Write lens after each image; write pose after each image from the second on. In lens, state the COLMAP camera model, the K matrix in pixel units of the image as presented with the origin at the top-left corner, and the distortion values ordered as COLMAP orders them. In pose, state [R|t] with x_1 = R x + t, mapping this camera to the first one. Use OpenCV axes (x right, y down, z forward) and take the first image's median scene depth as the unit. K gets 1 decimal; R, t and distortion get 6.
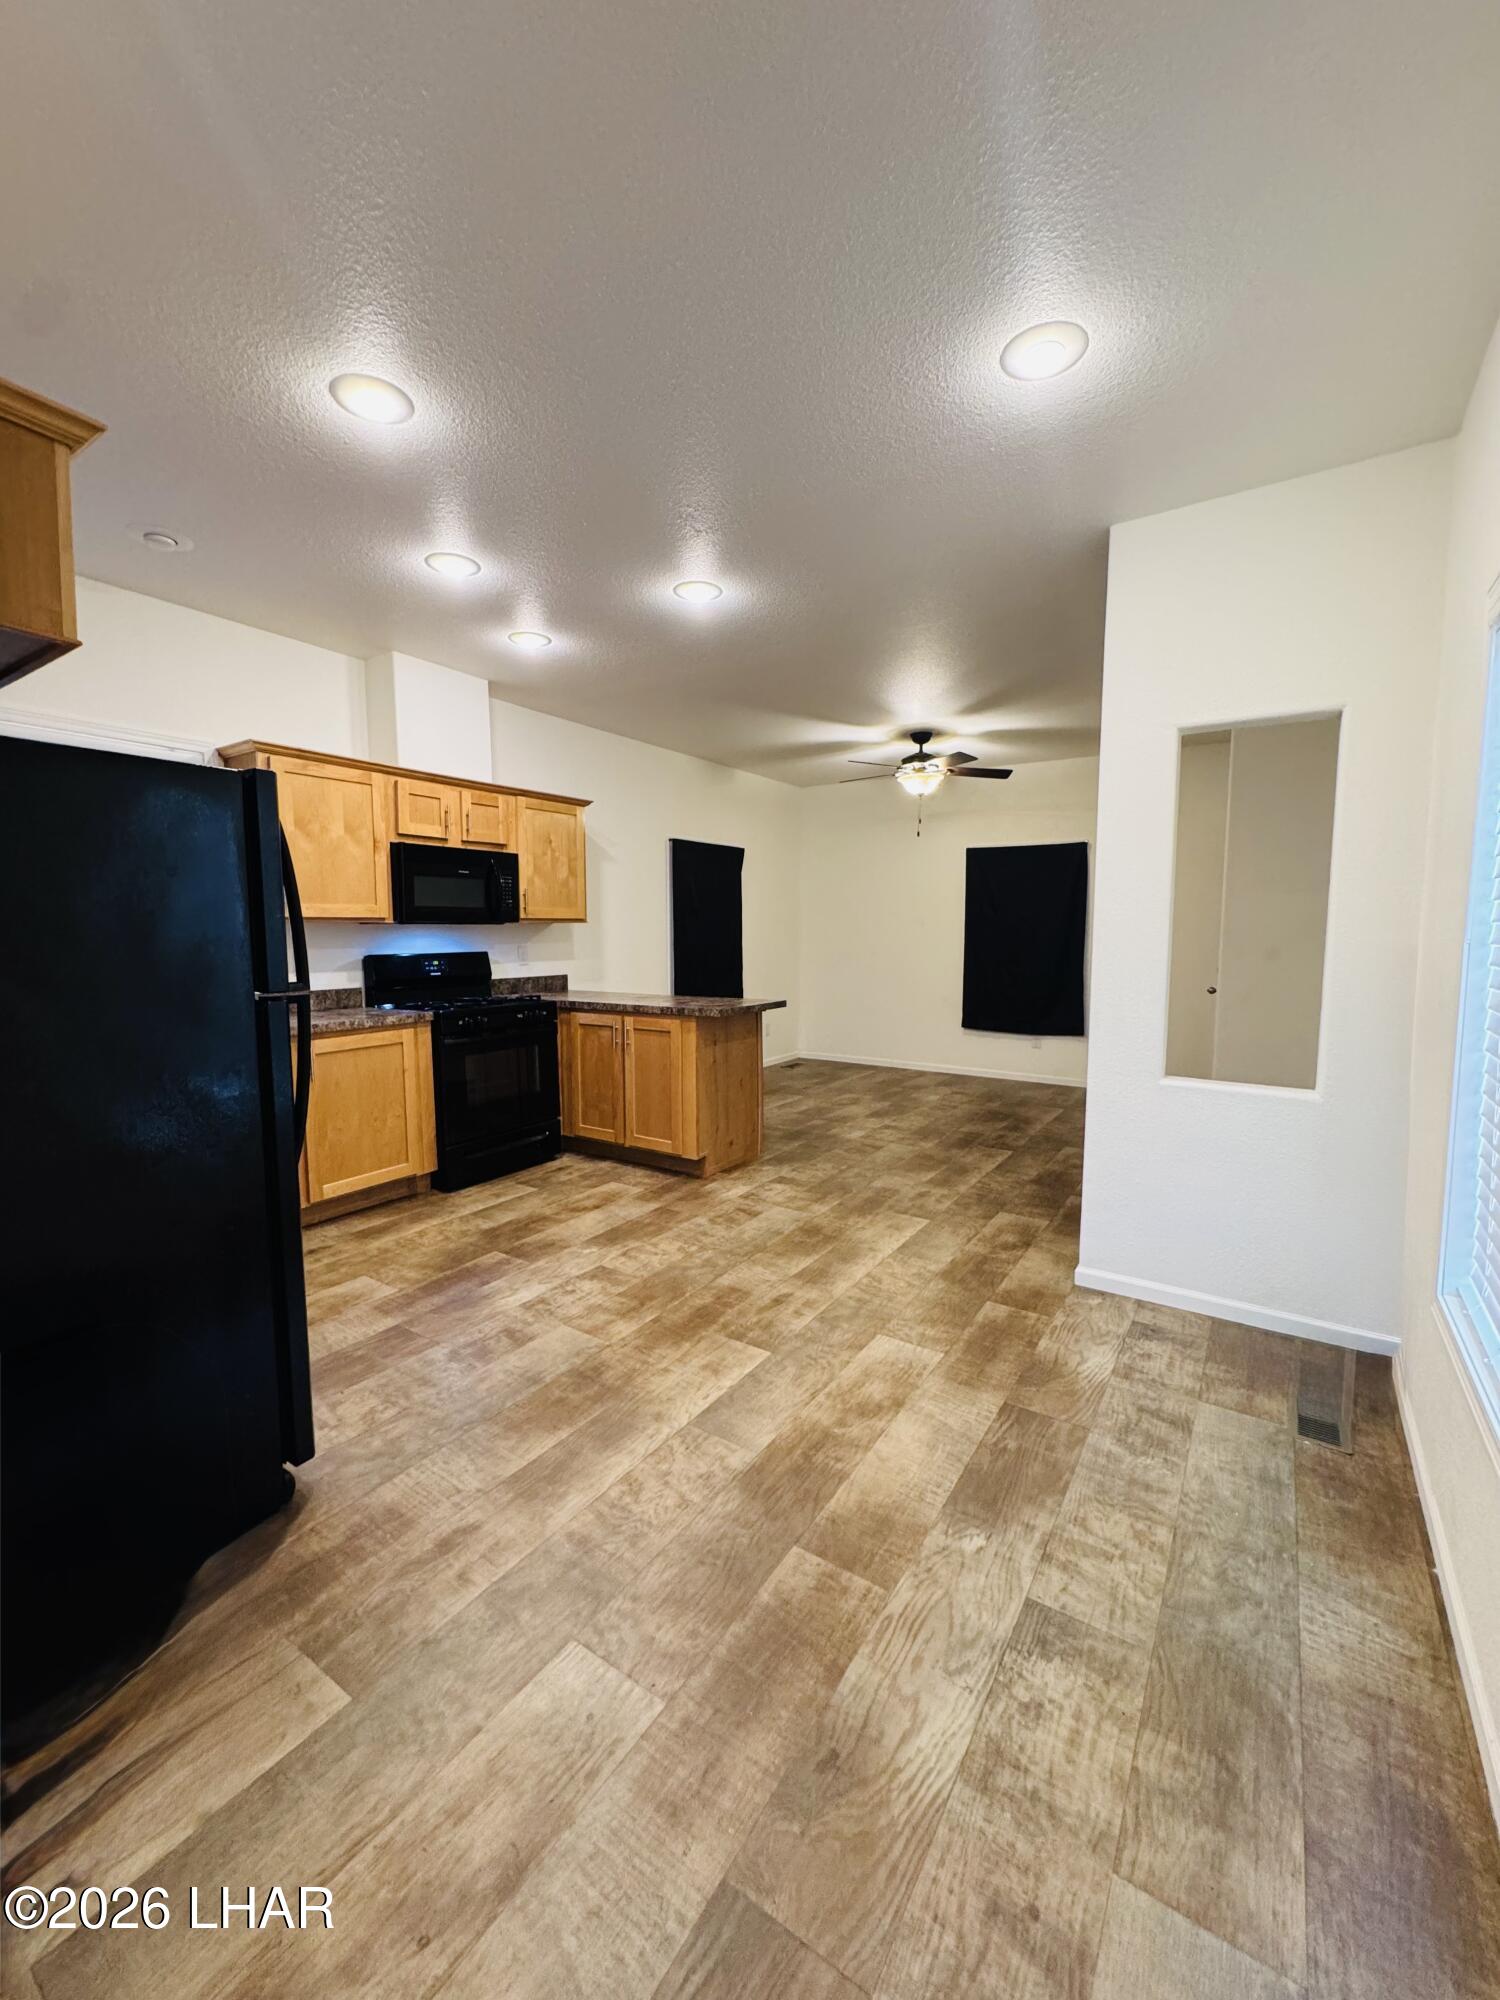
lens RADIAL K [[800.9, 0, 750.4], [0, 800.9, 994.2], [0, 0, 1]] dist [-0.001311, -0.001240]
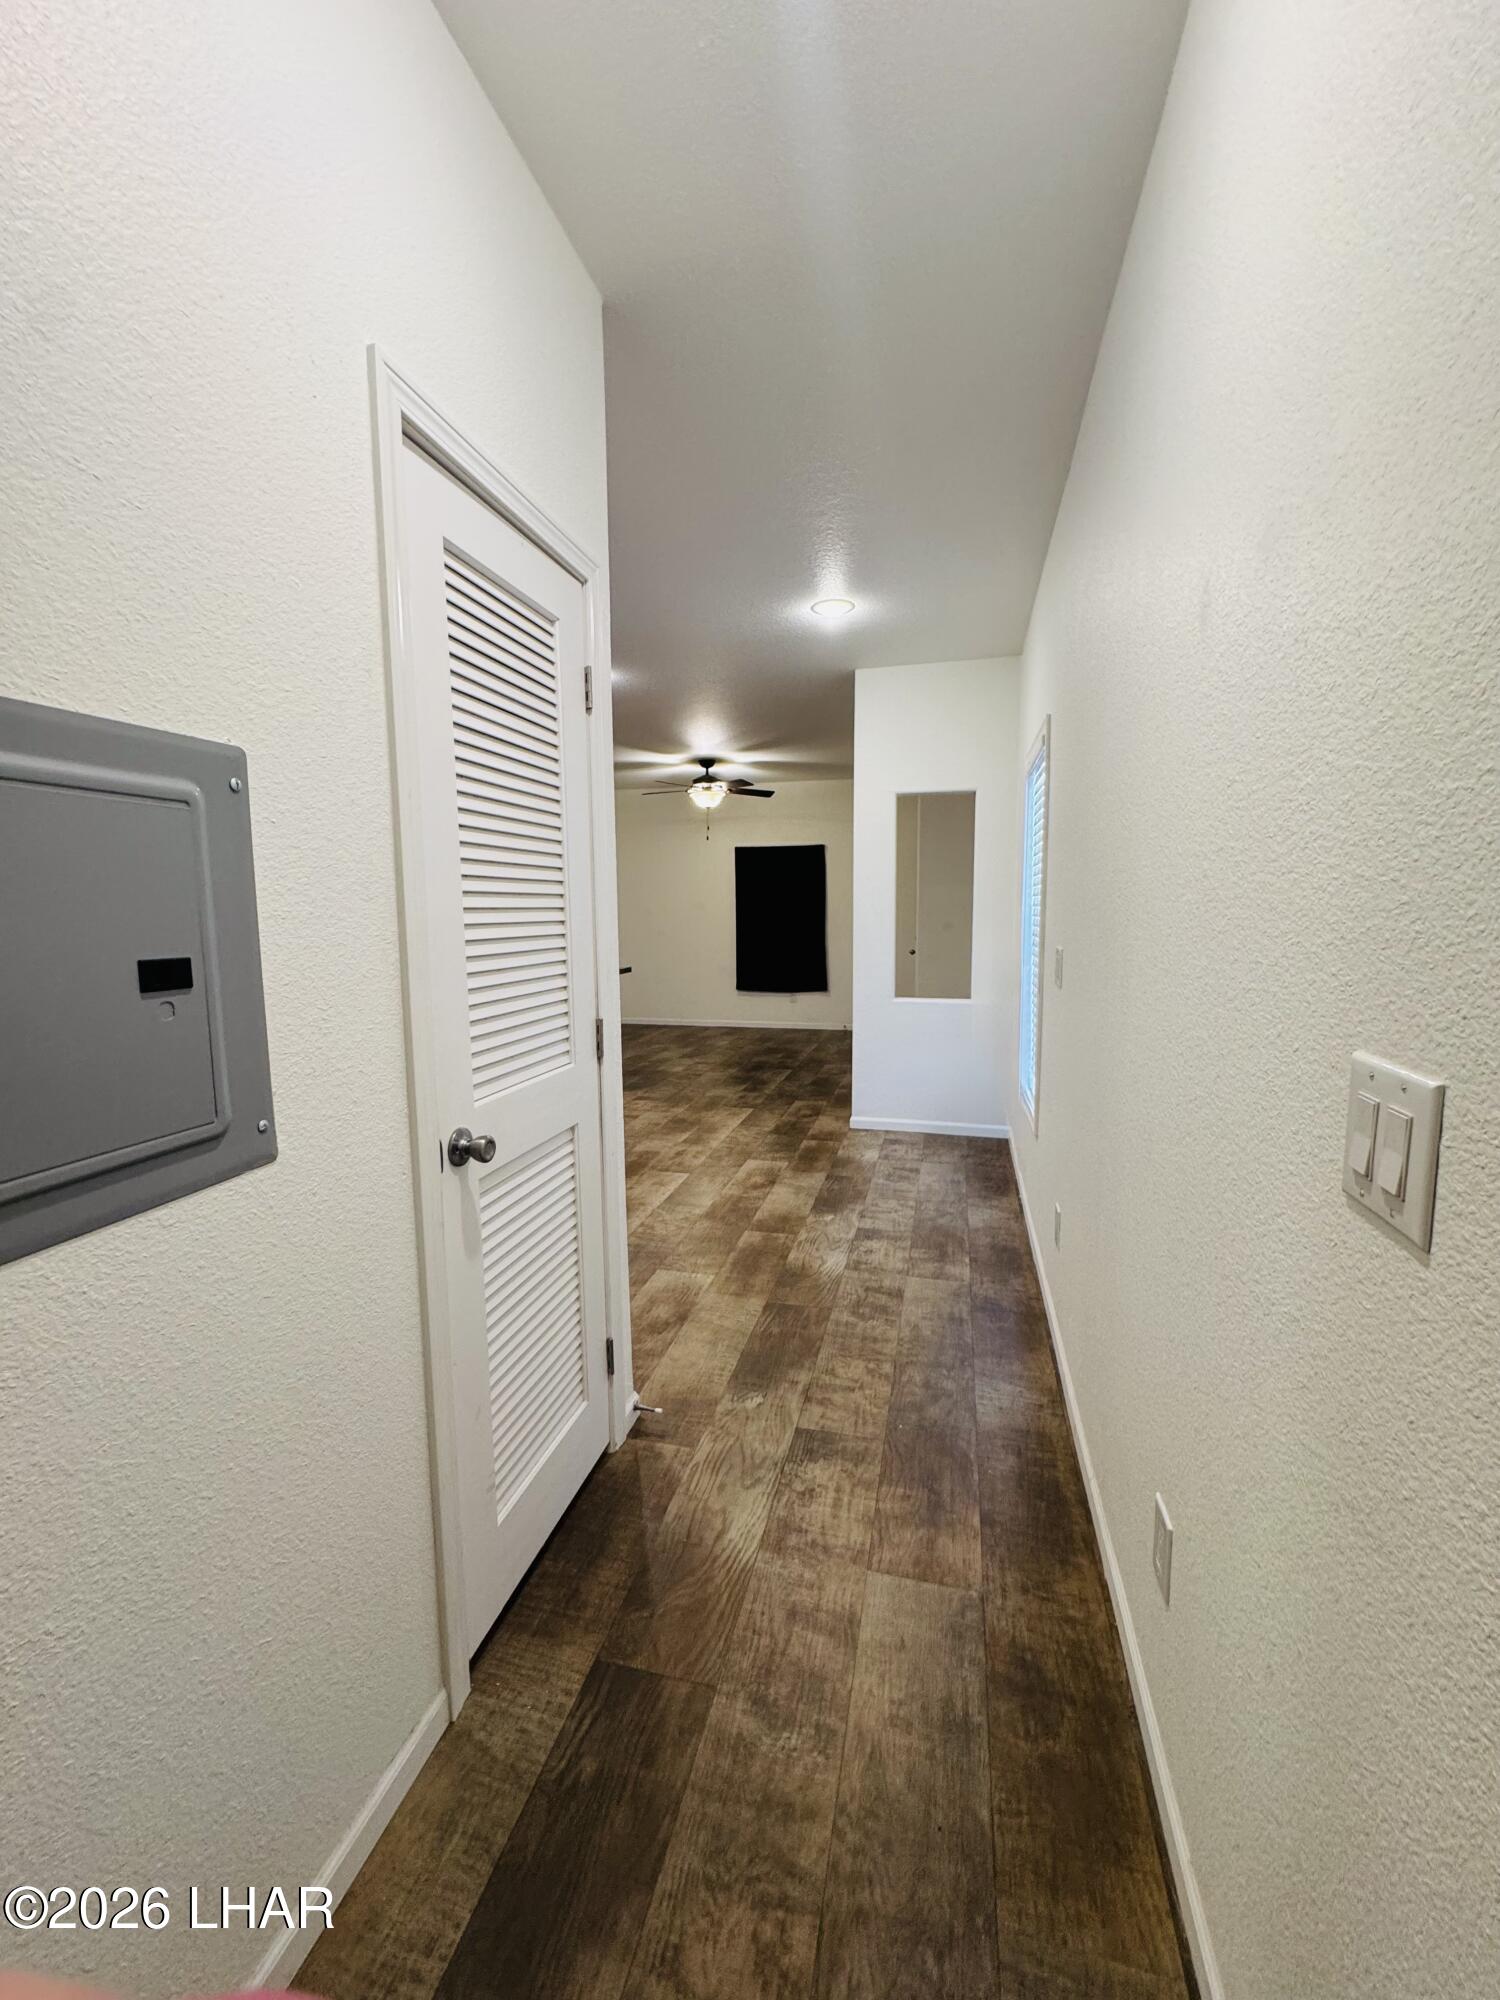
lens RADIAL K [[795.0, 0, 752.5], [0, 795.0, 1004.3], [0, 0, 1]] dist [-0.037498, 0.000317]
pose [[0.942841, -0.049503, 0.329547, -0.131462], [0.038466, 0.998462, 0.039933, 0.015858], [-0.331017, -0.024974, 0.943294, -0.197993]]
